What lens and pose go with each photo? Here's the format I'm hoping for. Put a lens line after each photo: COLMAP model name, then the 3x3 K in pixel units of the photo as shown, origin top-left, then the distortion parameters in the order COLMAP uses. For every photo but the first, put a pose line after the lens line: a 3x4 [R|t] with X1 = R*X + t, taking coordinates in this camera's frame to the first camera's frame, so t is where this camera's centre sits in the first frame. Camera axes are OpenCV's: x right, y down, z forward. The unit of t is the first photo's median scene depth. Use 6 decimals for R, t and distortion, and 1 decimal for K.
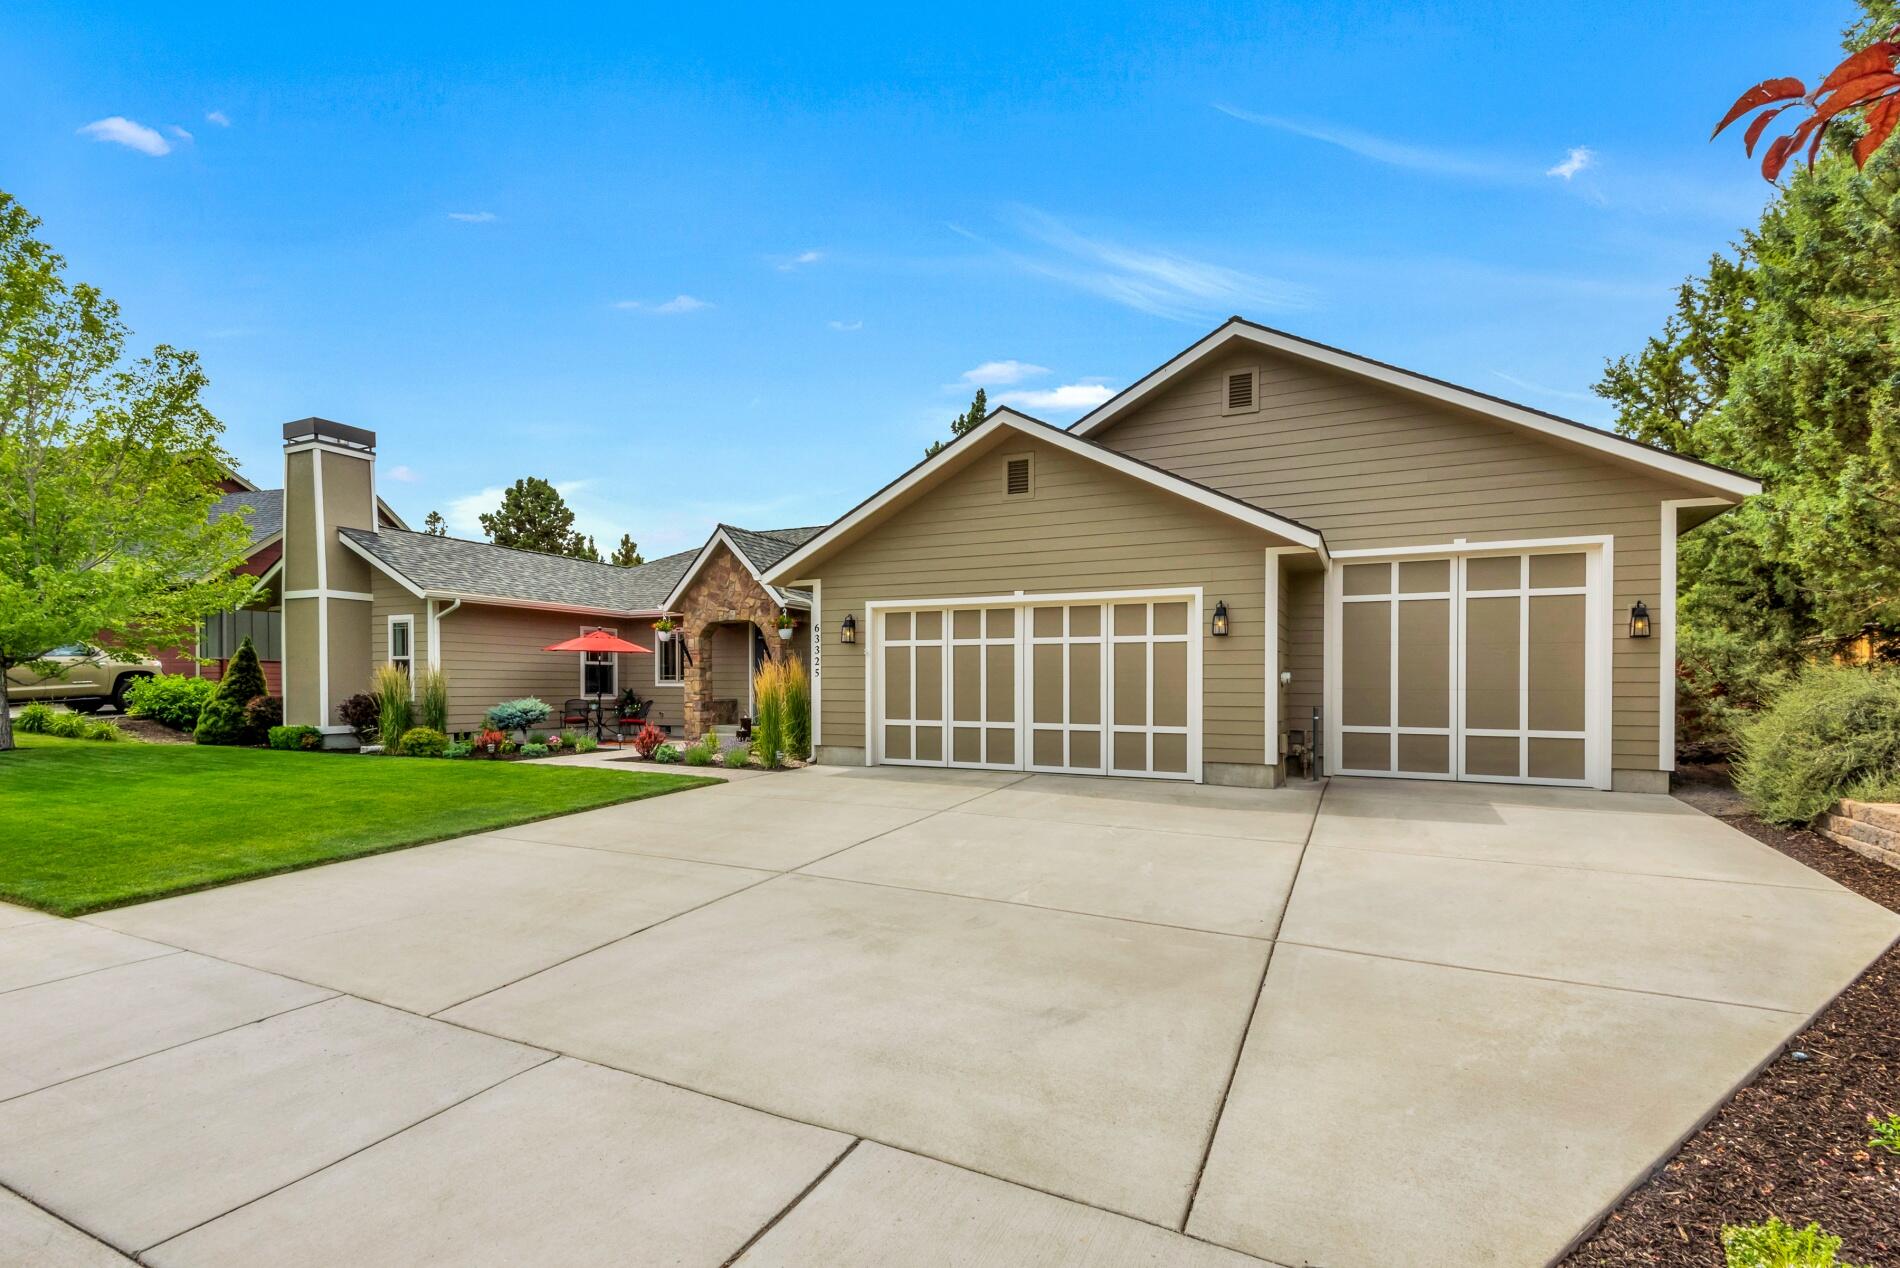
lens RADIAL K [[870.3, 0, 946.4], [0, 870.3, 700.8], [0, 0, 1]] dist [0.008586, -0.002030]
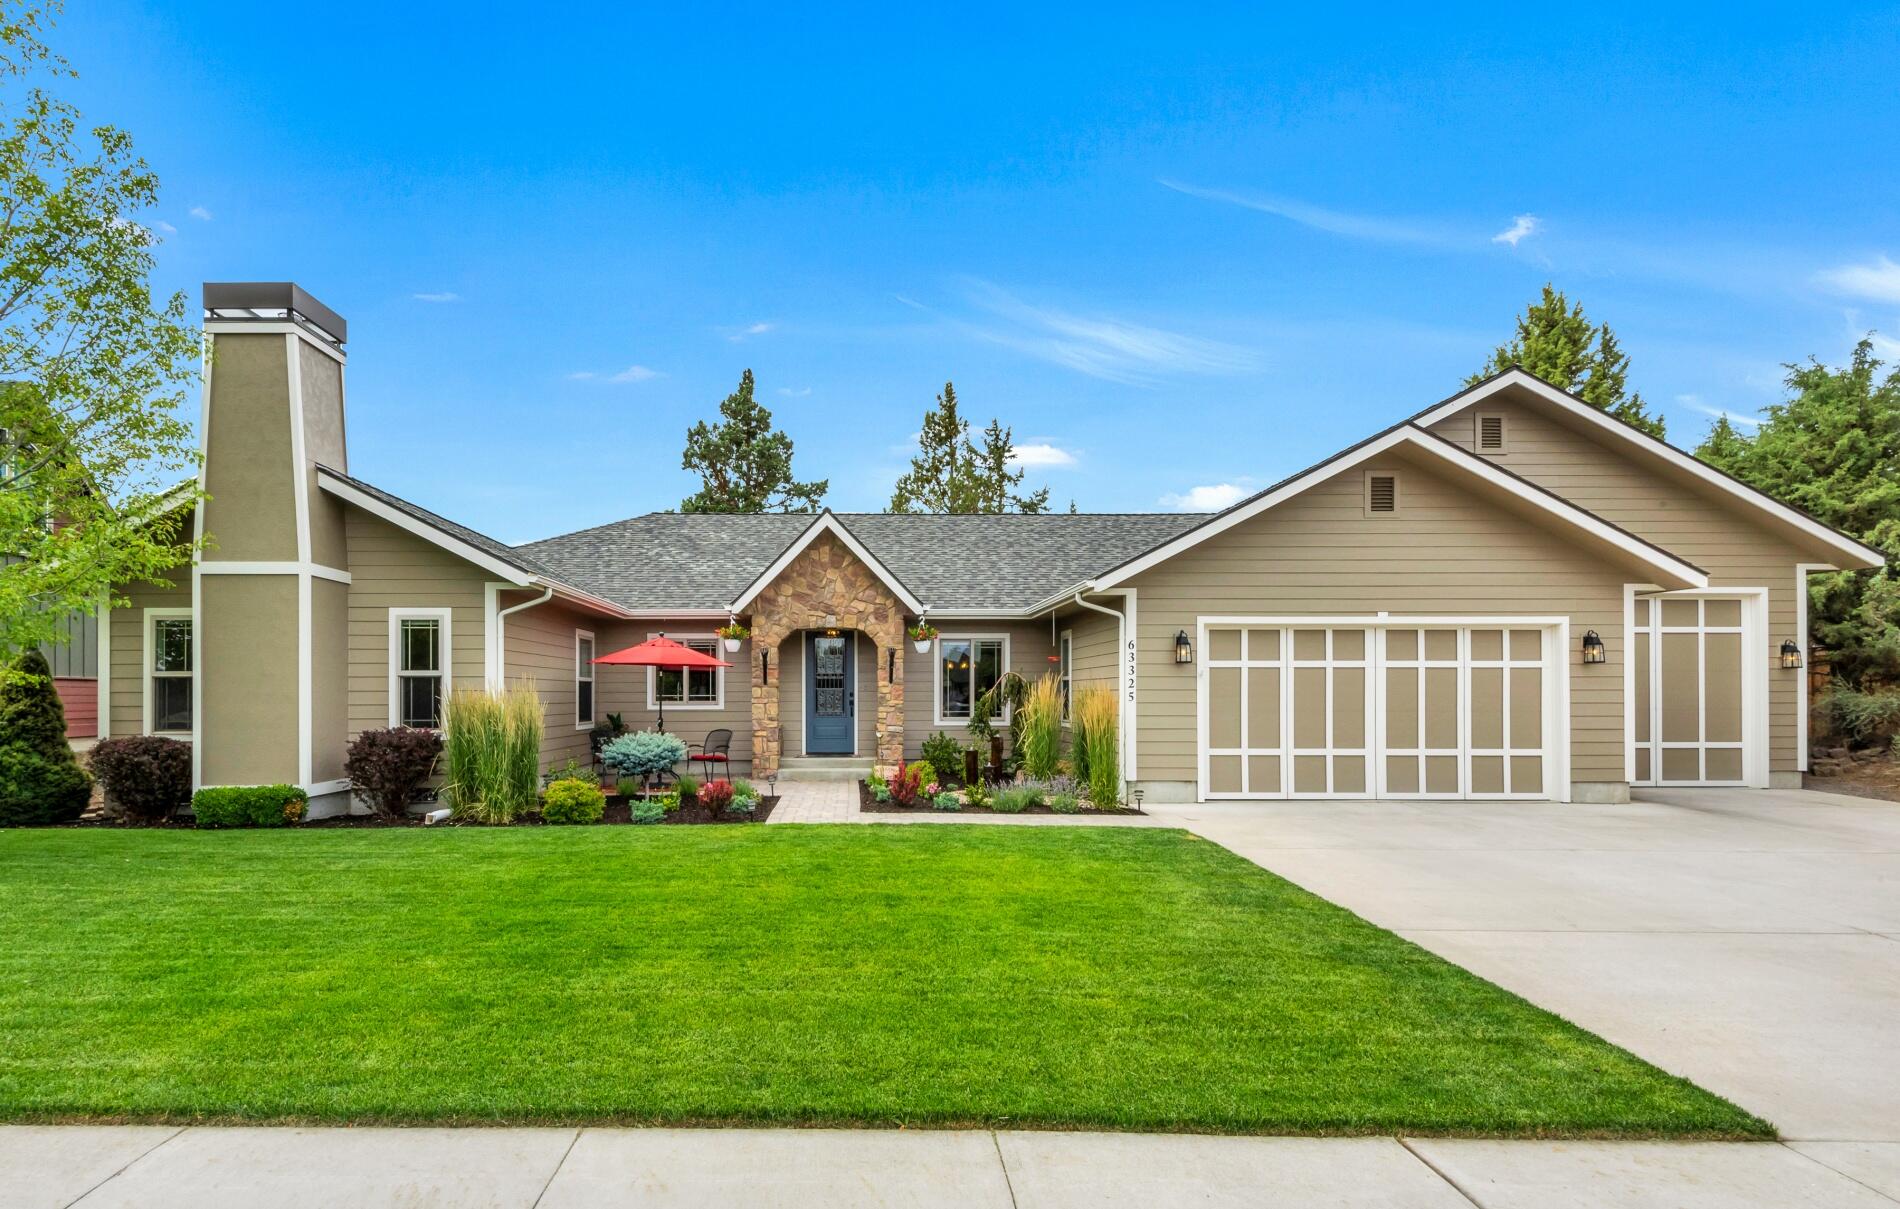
lens RADIAL K [[923.6, 0, 870.6], [0, 923.6, 696.4], [0, 0, 1]] dist [-0.002707, -0.002482]
pose [[0.899305, -0.004991, 0.437293, -0.785943], [0.012312, 0.999827, -0.013909, -0.022895], [-0.437148, 0.017892, 0.899212, 0.297688]]
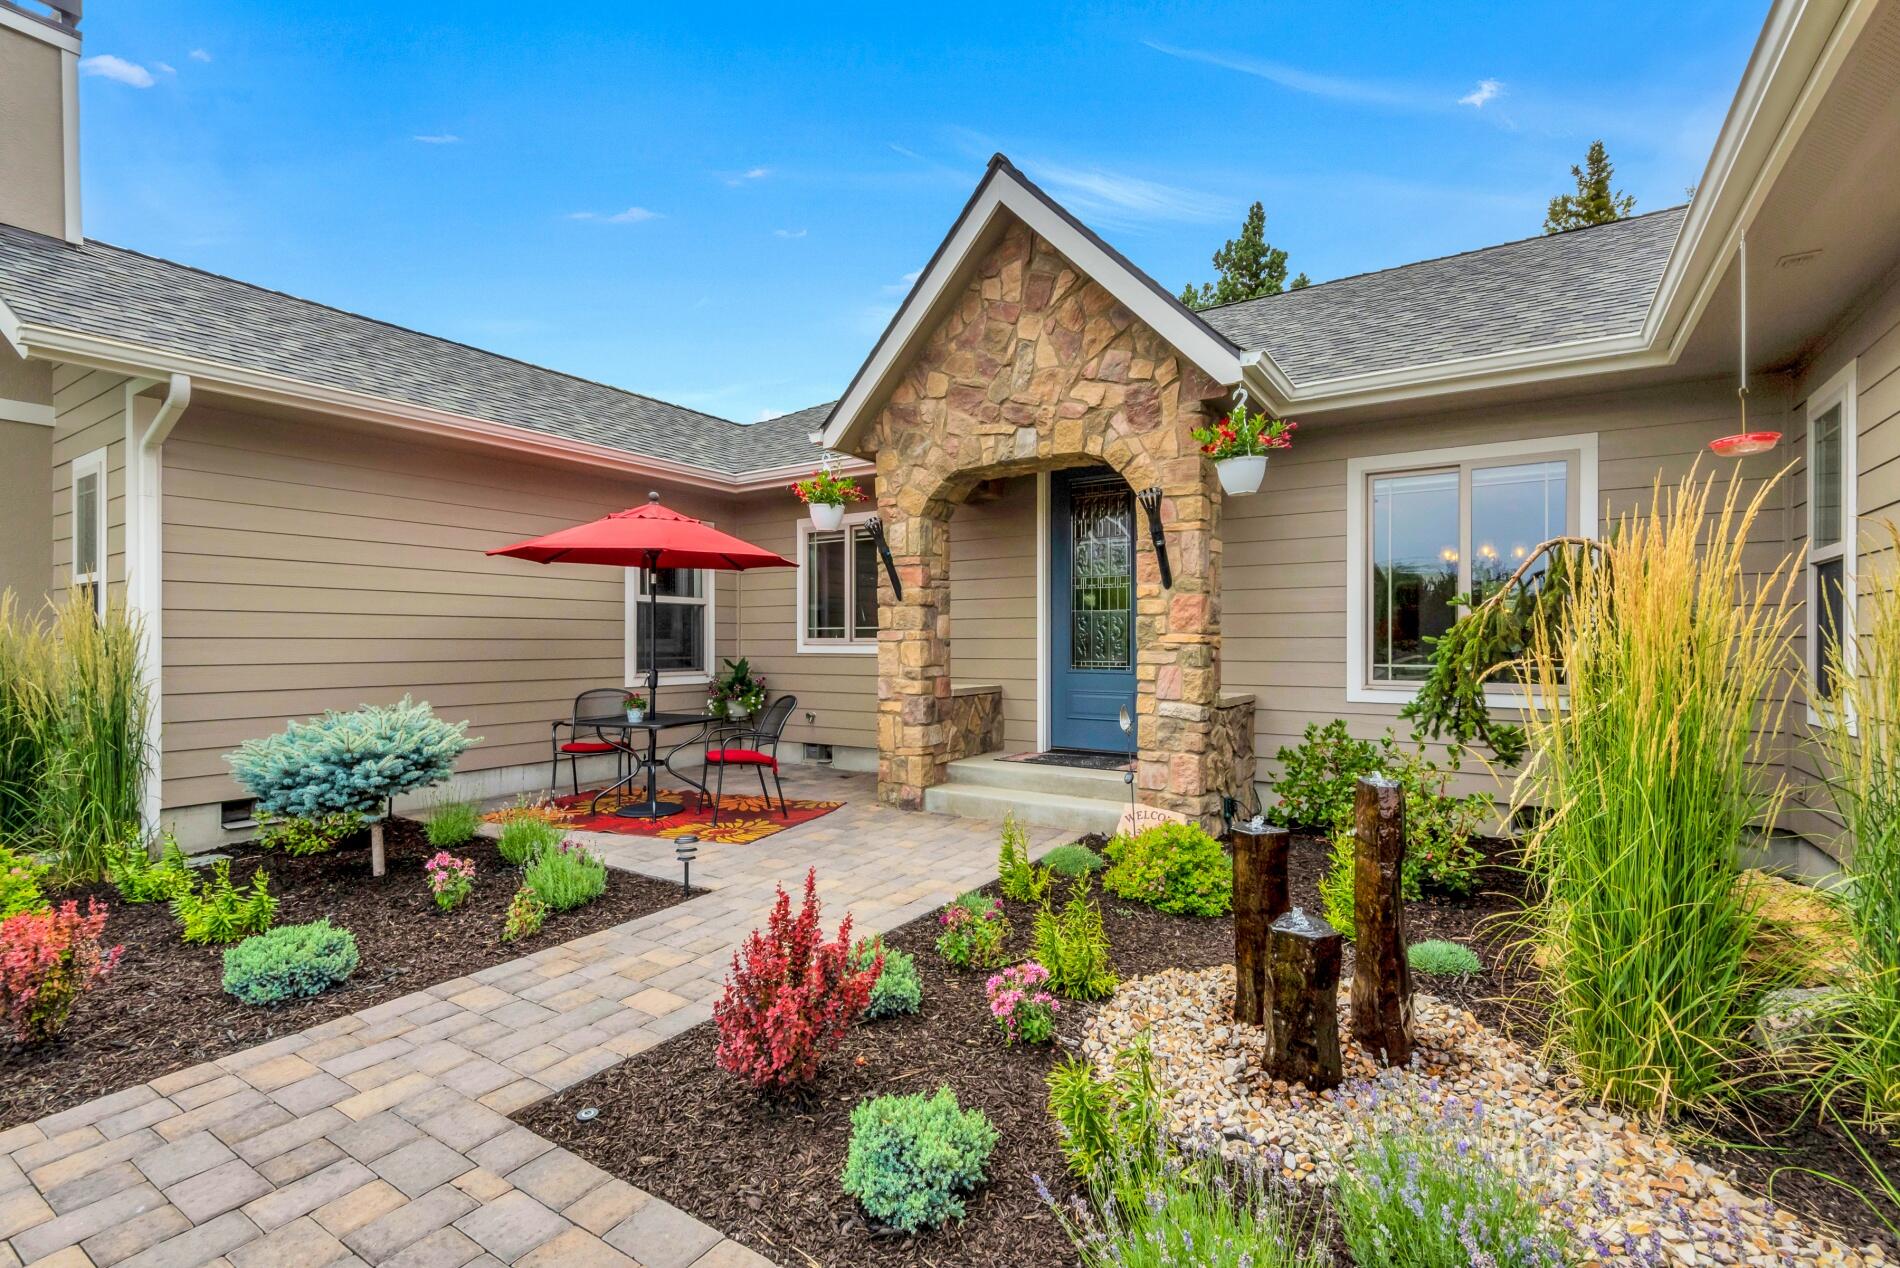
lens RADIAL K [[870.3, 0, 936.4], [0, 870.3, 643.6], [0, 0, 1]] dist [0.008586, -0.002030]
pose [[0.988482, -0.003445, -0.151302, -0.308931], [0.001193, 0.999887, -0.014968, -0.022686], [0.151336, 0.014616, 0.988374, 0.897807]]
